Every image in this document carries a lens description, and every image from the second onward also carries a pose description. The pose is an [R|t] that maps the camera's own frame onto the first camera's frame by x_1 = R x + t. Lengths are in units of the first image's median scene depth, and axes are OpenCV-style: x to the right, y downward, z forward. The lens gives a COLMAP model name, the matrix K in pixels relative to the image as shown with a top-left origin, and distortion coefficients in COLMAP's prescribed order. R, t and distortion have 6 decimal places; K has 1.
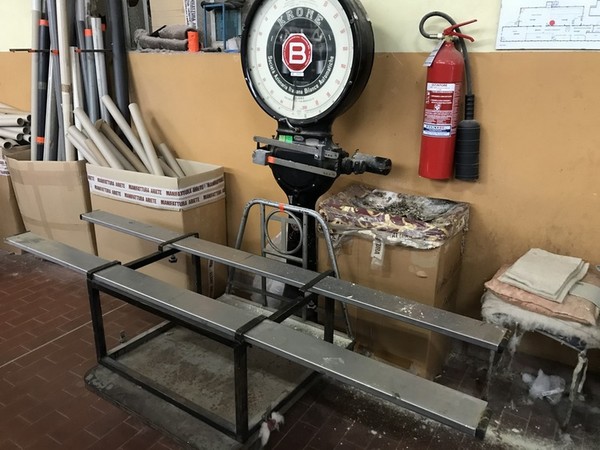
lens RADIAL K [[495.4, 0, 300.0], [0, 495.4, 225.0], [0, 0, 1]] dist [0.042930, -0.022333]
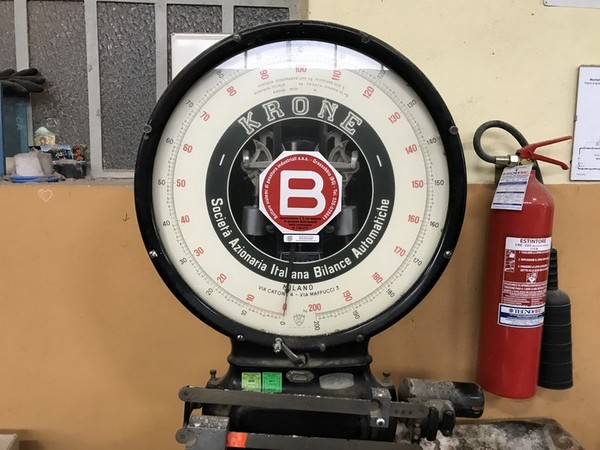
lens RADIAL K [[495.4, 0, 300.0], [0, 495.4, 225.0], [0, 0, 1]] dist [0.042930, -0.022333]
pose [[0.824953, -0.067392, 0.561170, -0.249000], [0.179827, 0.972568, -0.147559, -0.250335], [-0.535832, 0.222642, 0.814441, 0.643260]]
